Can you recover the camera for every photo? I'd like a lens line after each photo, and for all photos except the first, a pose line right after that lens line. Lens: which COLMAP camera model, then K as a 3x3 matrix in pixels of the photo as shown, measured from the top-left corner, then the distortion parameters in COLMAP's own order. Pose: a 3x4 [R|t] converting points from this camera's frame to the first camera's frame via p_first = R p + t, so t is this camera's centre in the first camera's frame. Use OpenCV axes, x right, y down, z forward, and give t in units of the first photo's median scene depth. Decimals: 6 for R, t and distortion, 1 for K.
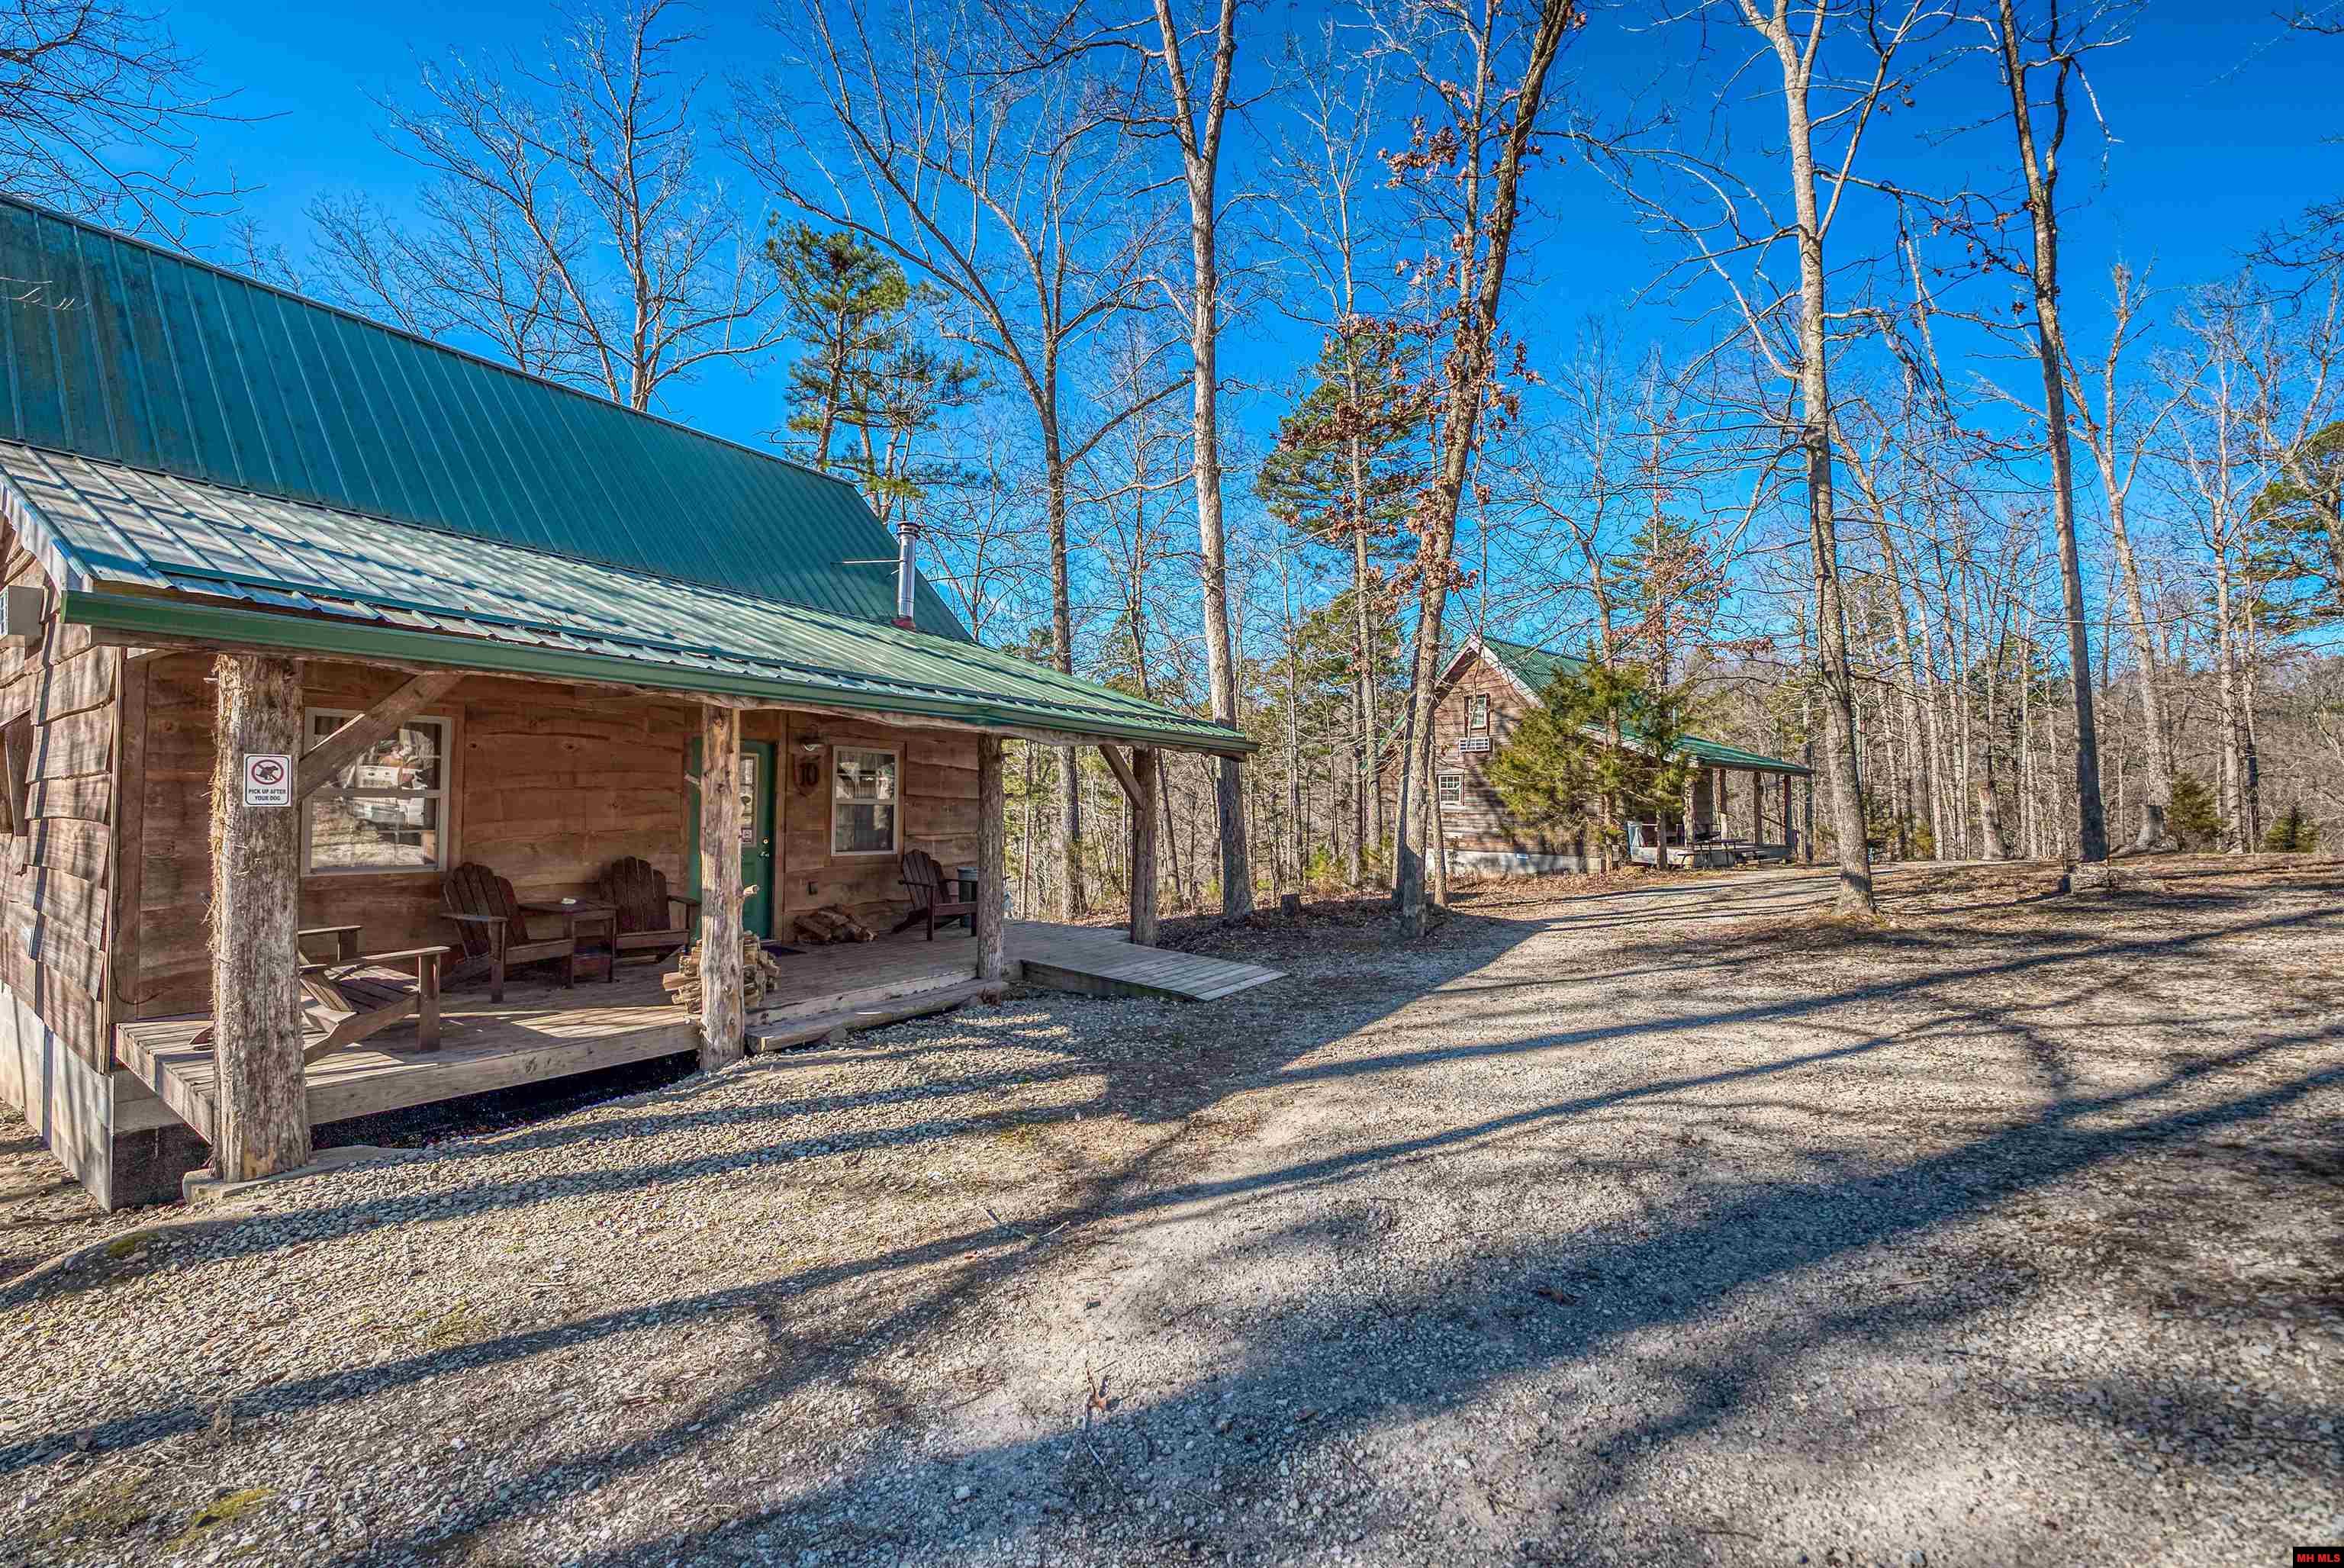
lens RADIAL K [[894.0, 0, 1172.0], [0, 894.0, 784.0], [0, 0, 1]] dist [-0.022449, 0.000535]
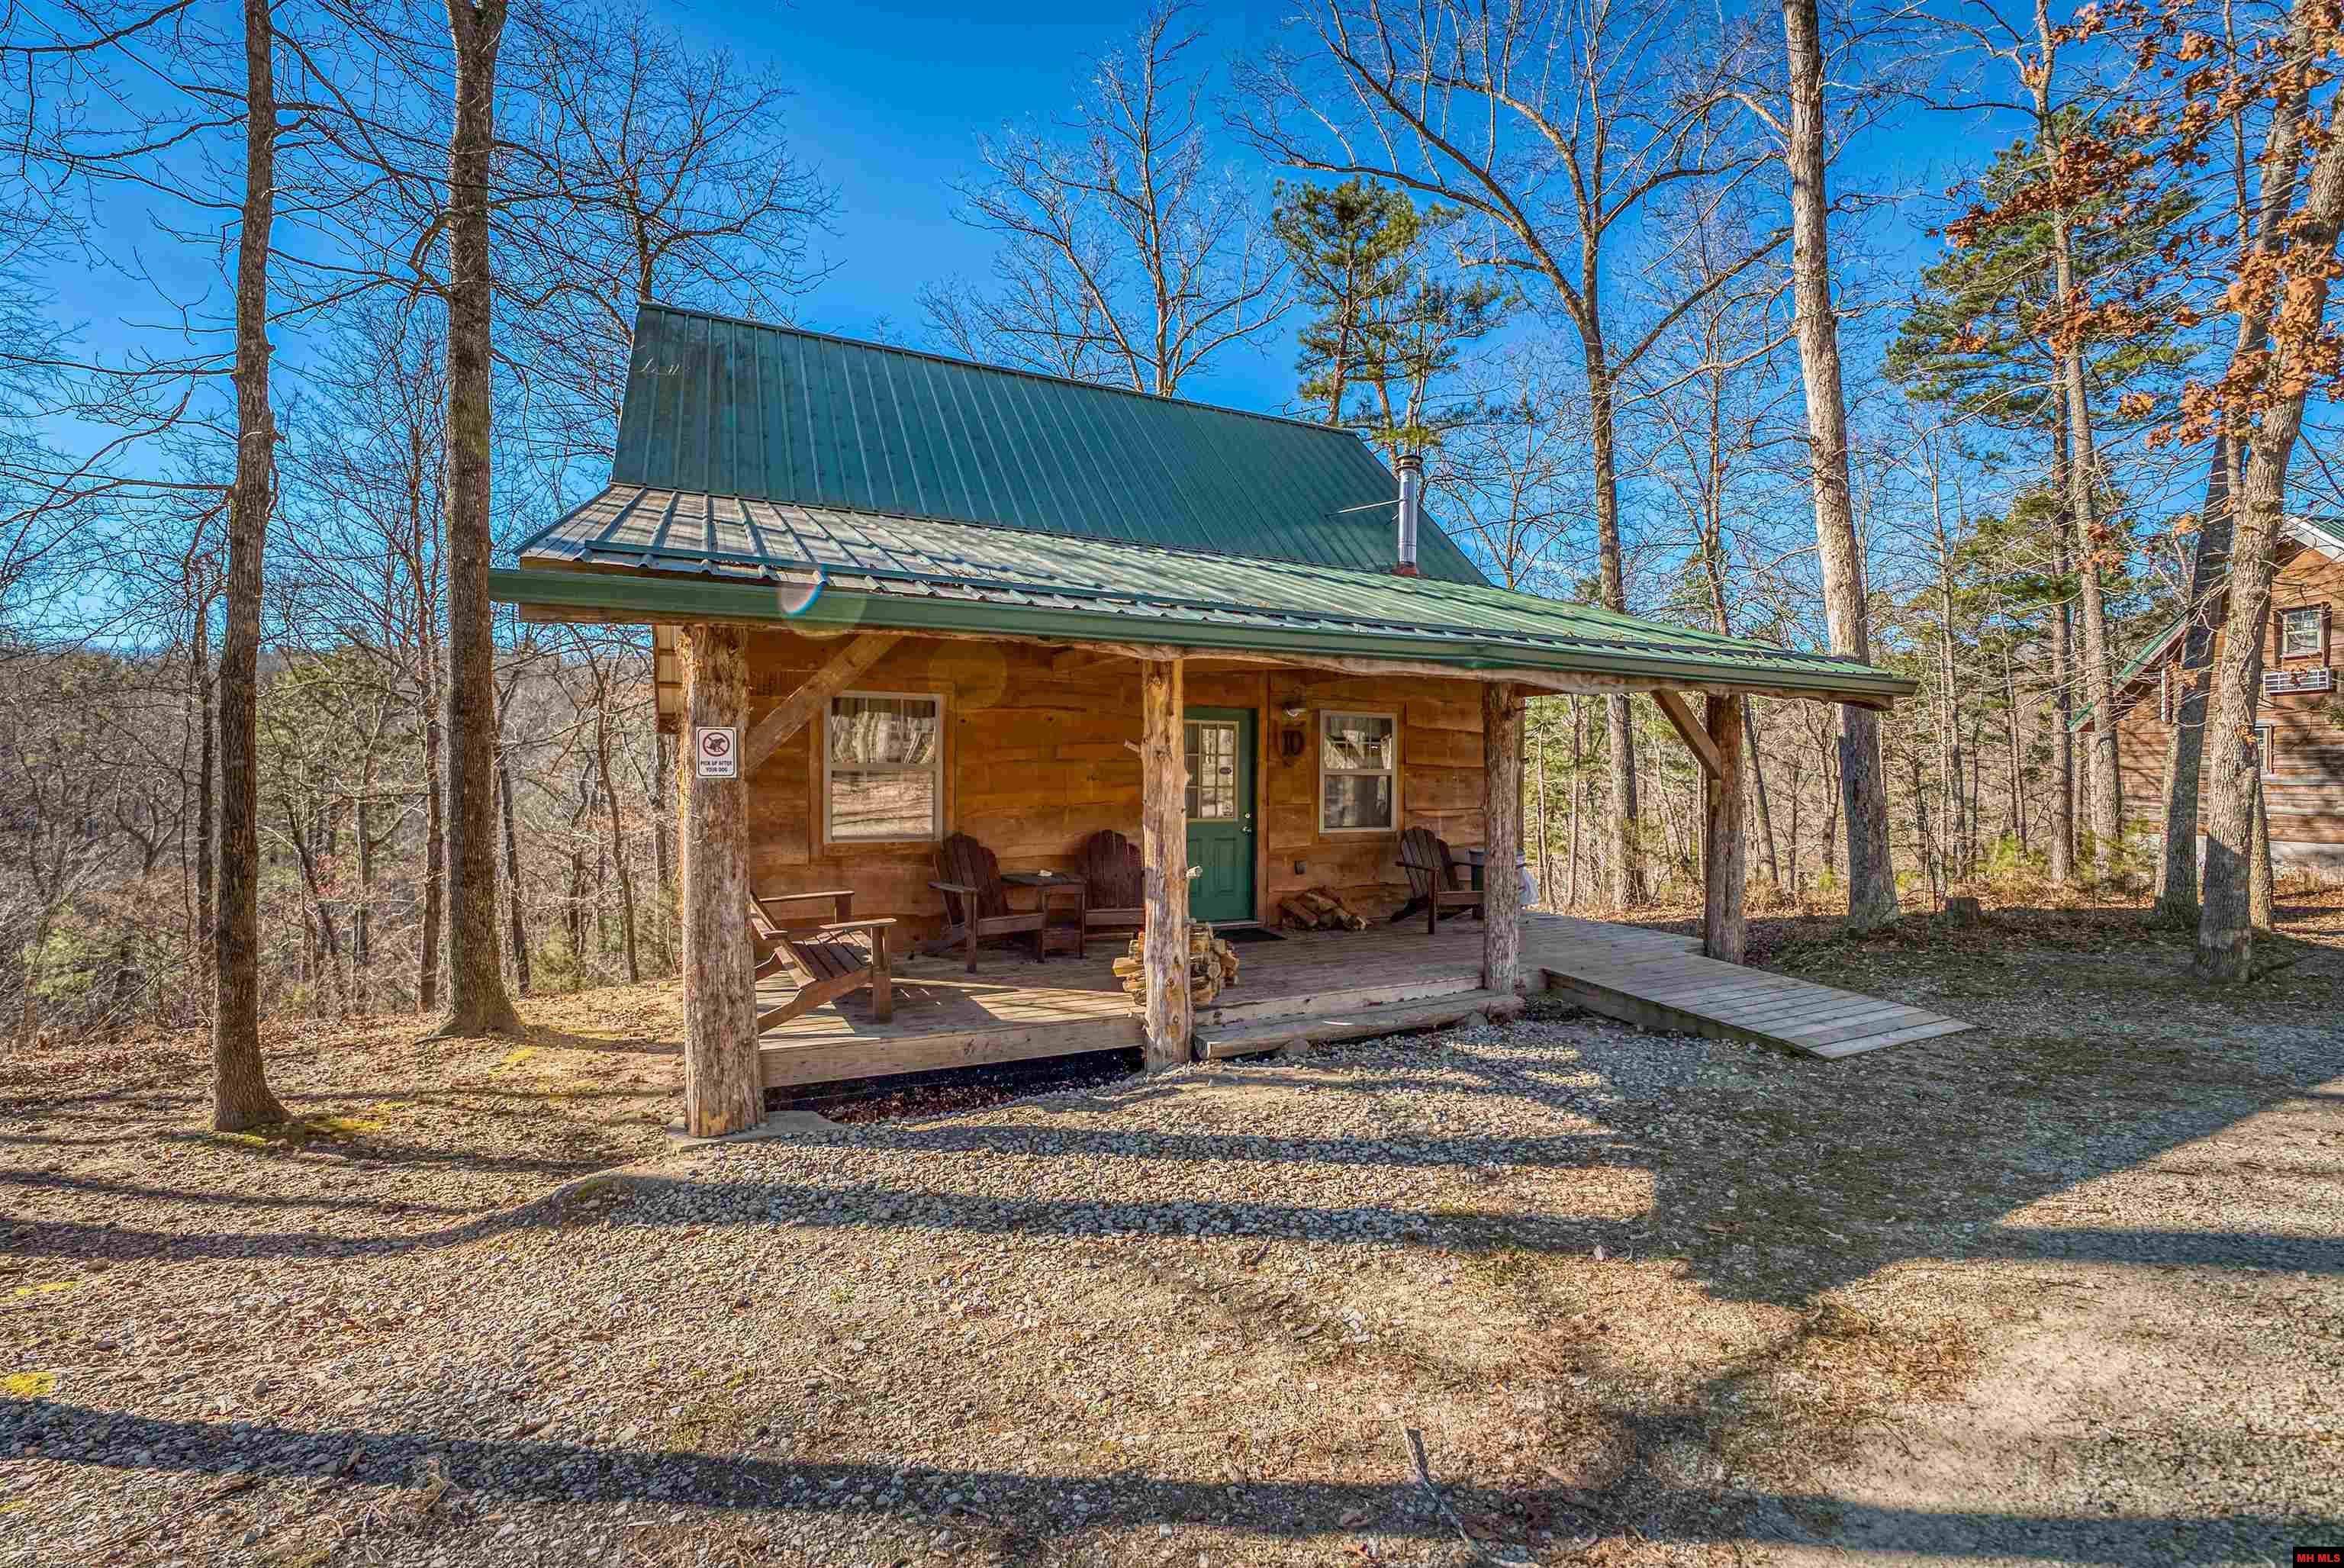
lens RADIAL K [[894.0, 0, 1172.0], [0, 894.0, 784.0], [0, 0, 1]] dist [-0.022449, 0.000535]
pose [[0.830593, -0.006291, -0.556844, -0.003117], [0.022310, 0.999509, 0.021984, 0.010316], [0.556433, -0.030683, 0.830326, 0.199472]]
